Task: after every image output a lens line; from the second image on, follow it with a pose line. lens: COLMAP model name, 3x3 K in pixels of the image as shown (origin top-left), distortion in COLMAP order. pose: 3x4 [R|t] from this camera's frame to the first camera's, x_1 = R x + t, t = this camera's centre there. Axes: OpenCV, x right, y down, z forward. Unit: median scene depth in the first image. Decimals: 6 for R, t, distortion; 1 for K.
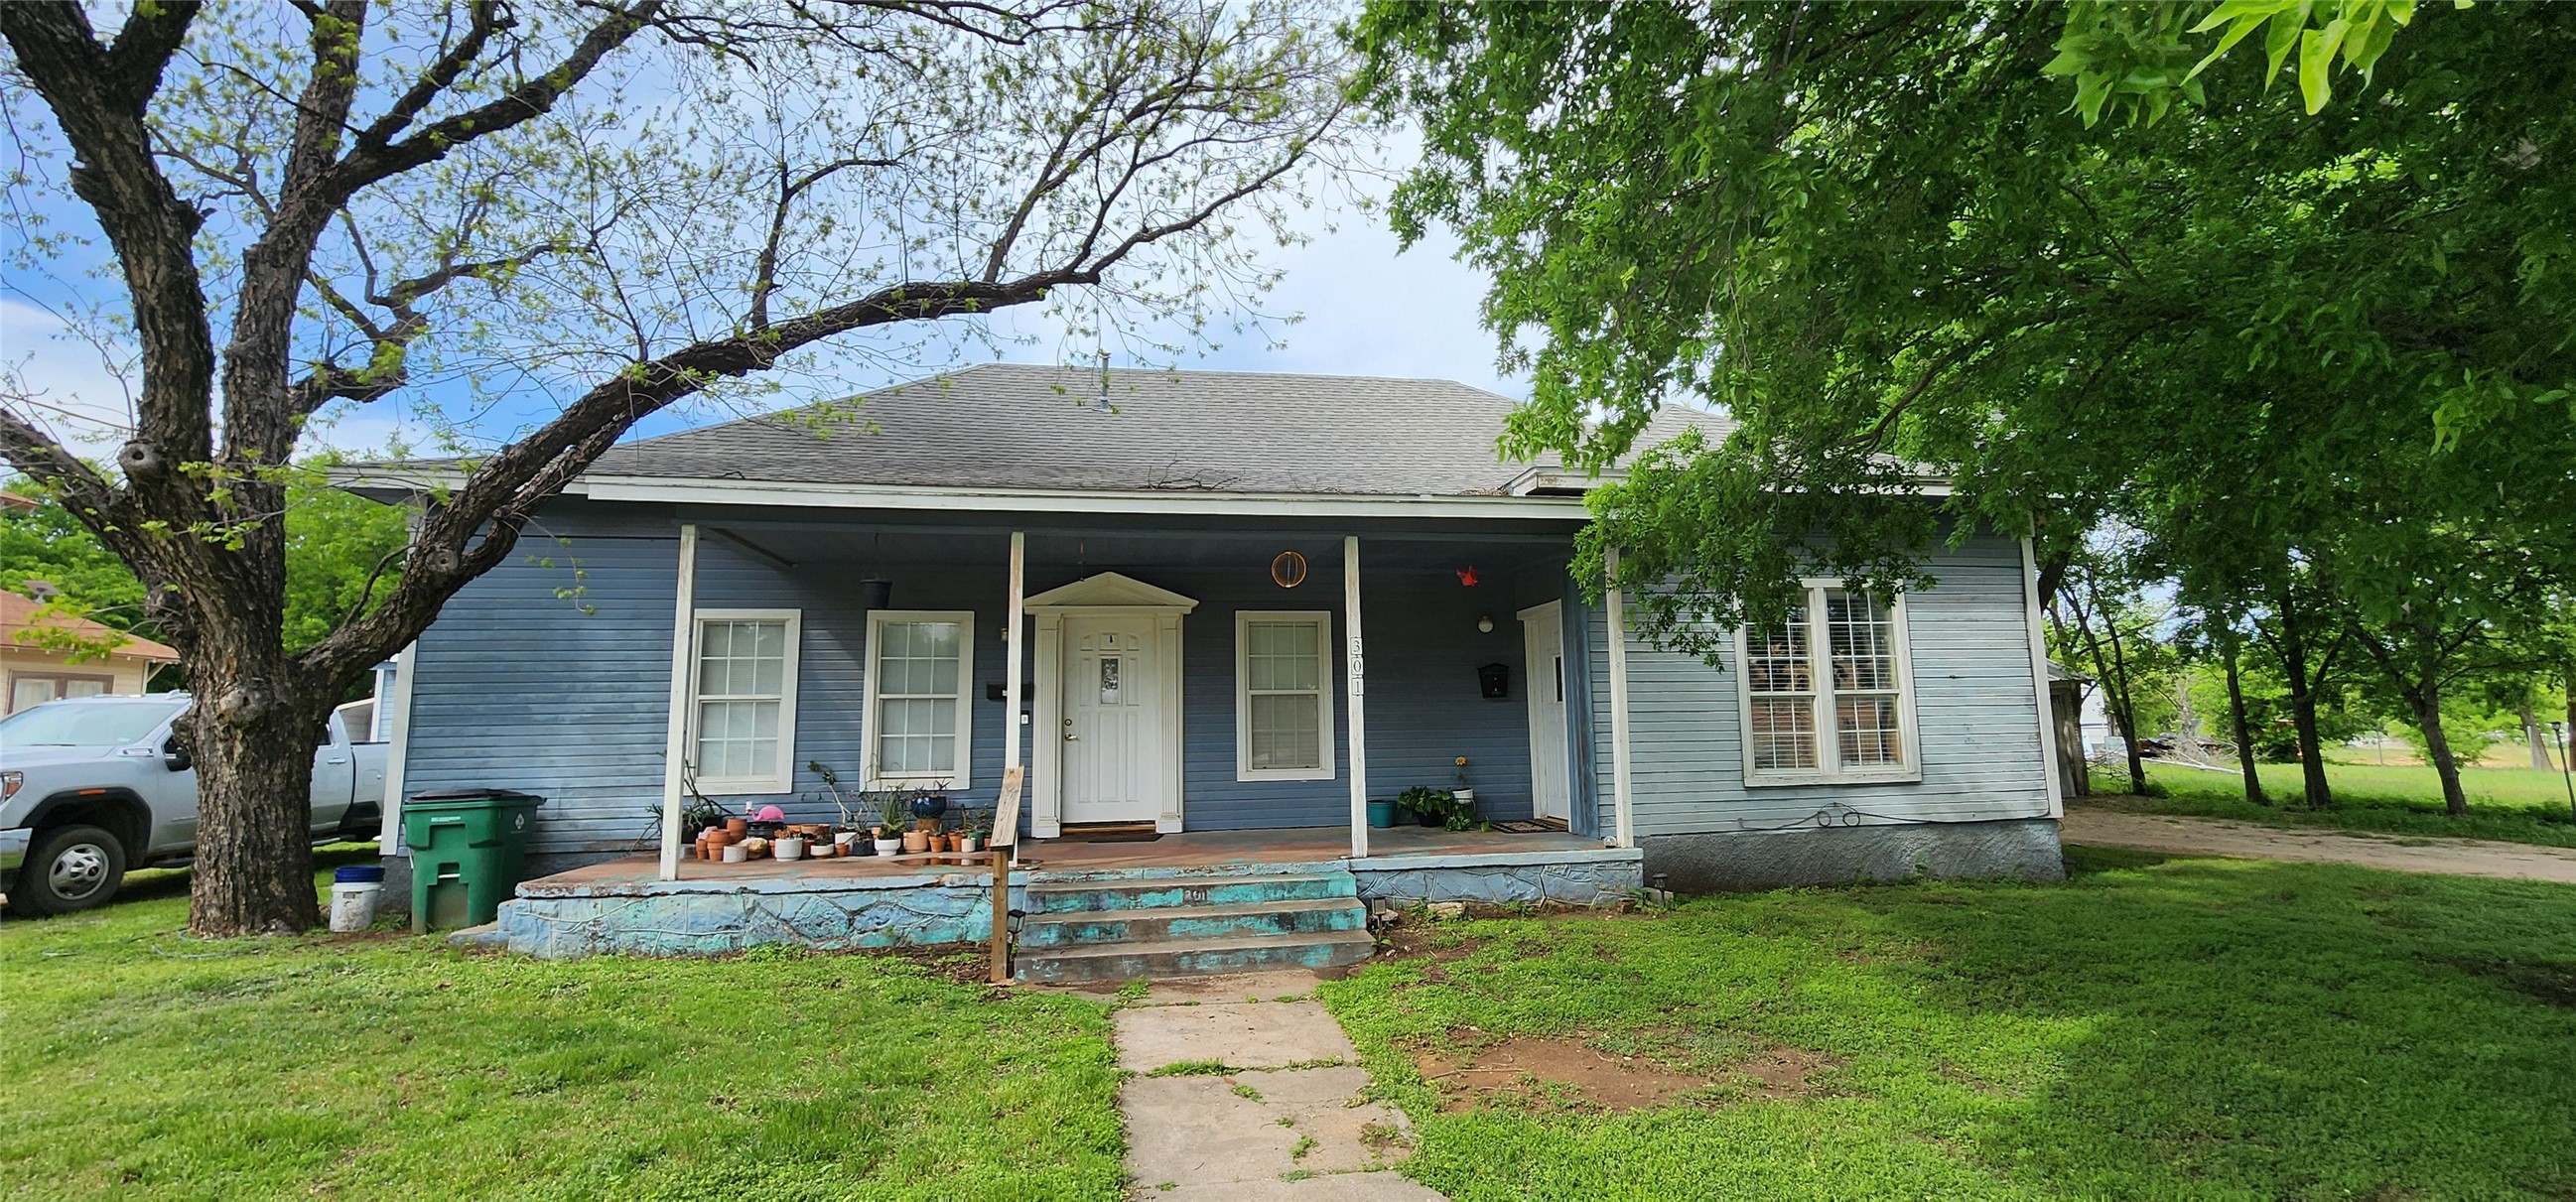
lens RADIAL K [[1059.9, 0, 1289.5], [0, 1059.9, 602.2], [0, 0, 1]] dist [-0.000612, 0.000485]
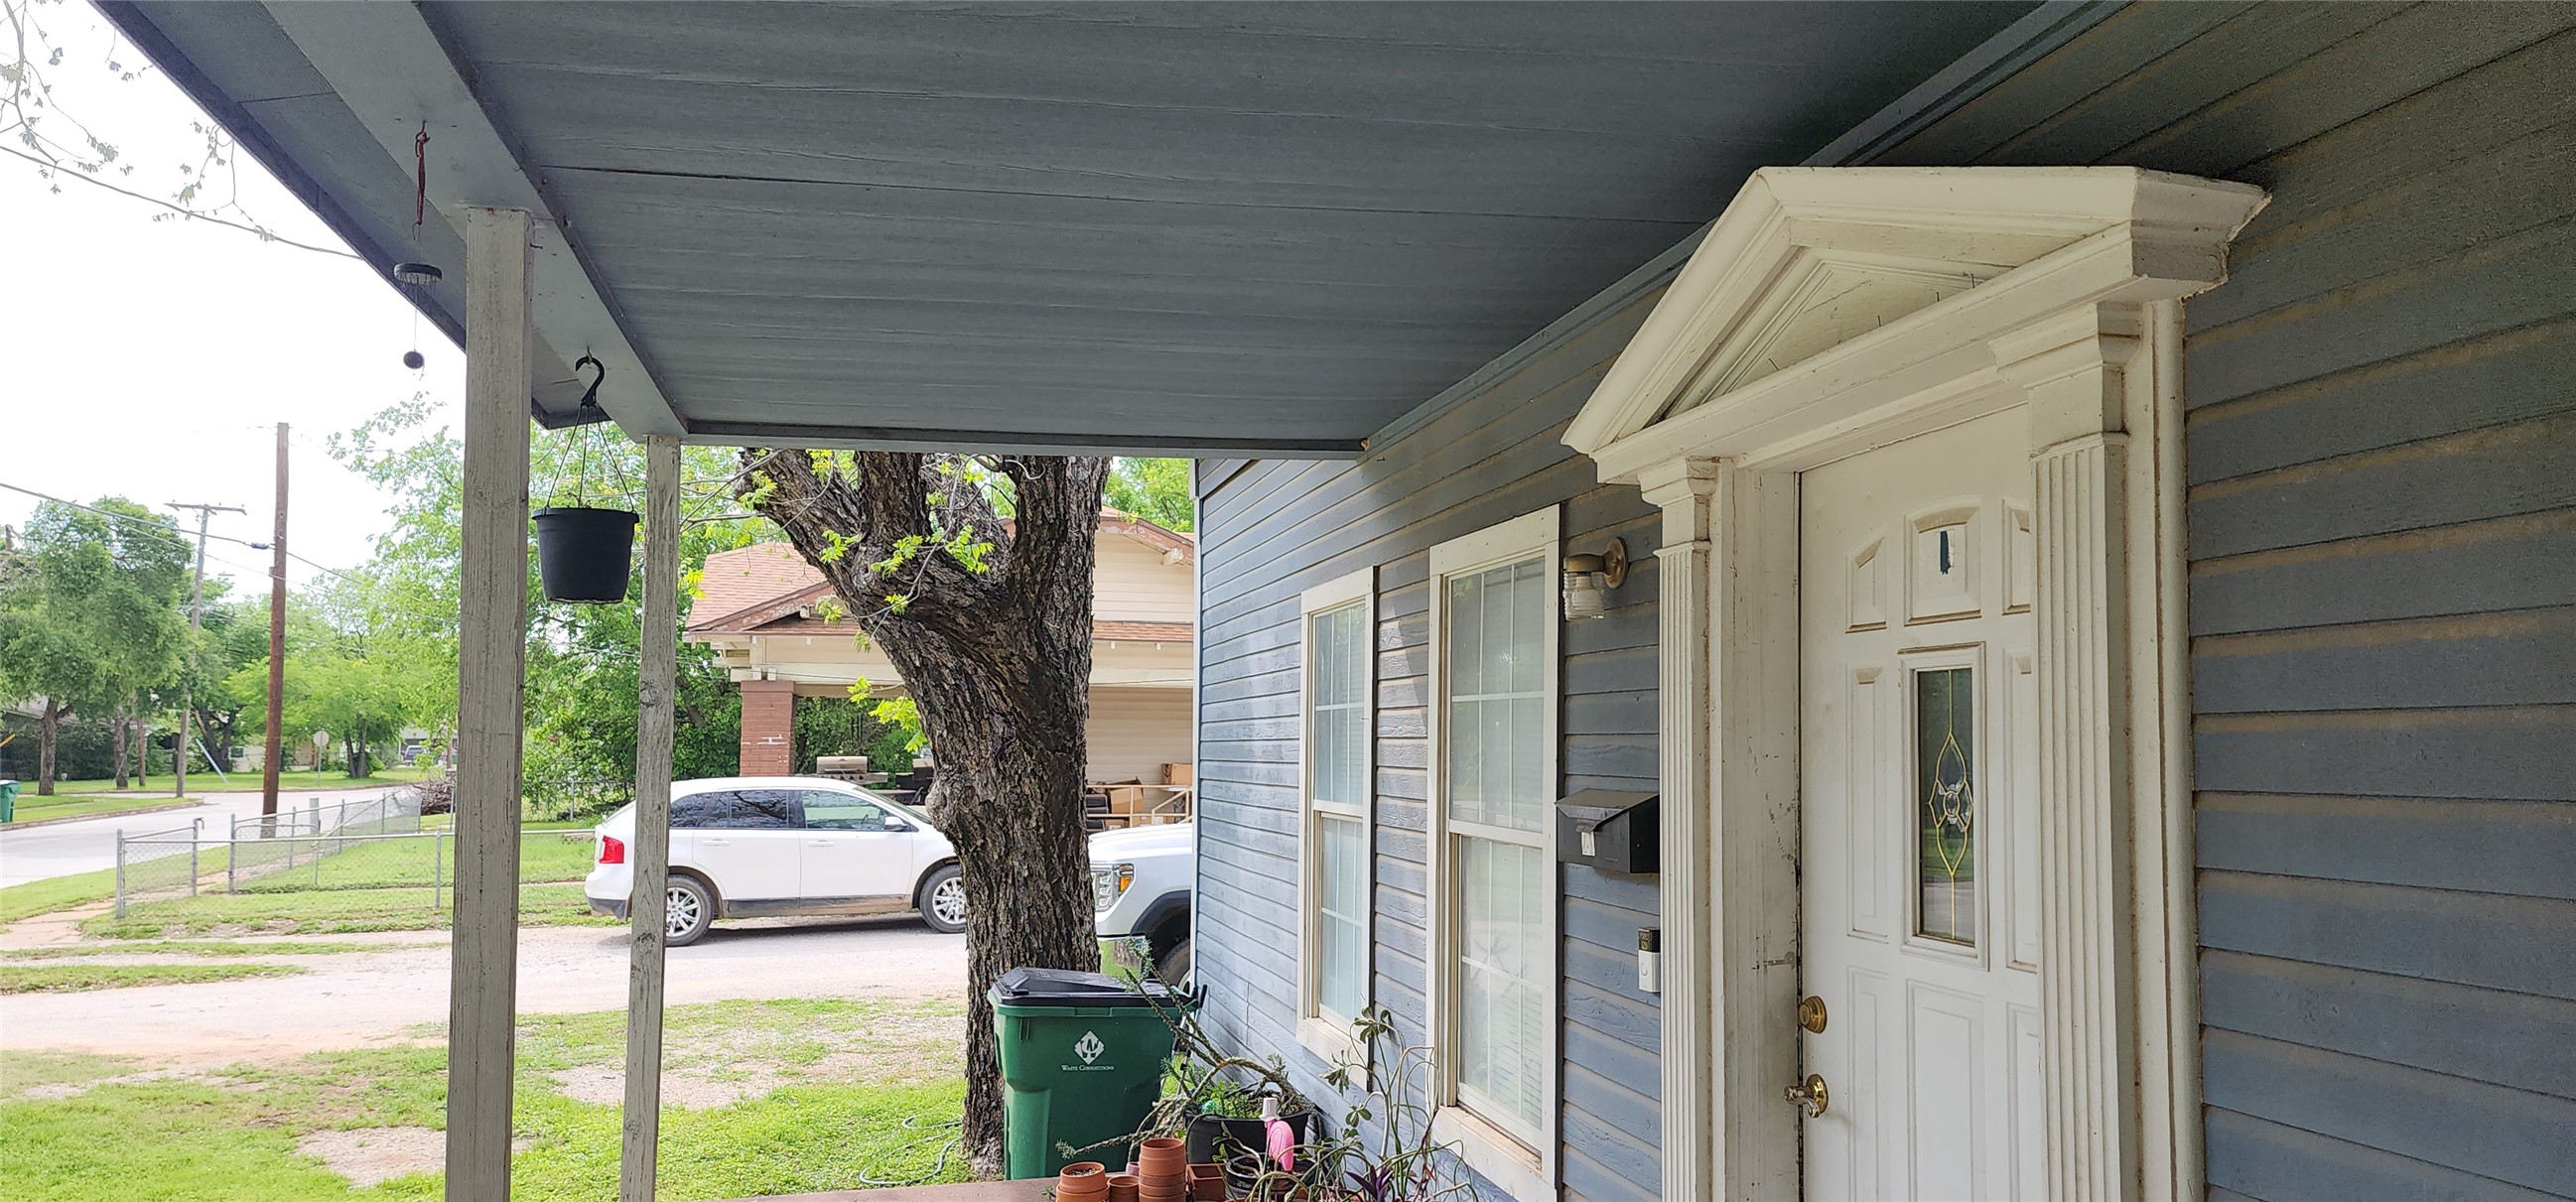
lens RADIAL K [[1708.0, 0, 1298.6], [0, 1708.0, 609.9], [0, 0, 1]] dist [0.101544, -0.109021]
pose [[0.064621, -0.063828, -0.995867, 0.107897], [0.116257, 0.991638, -0.056013, 0.052784], [0.991115, -0.112157, 0.071501, 0.976159]]
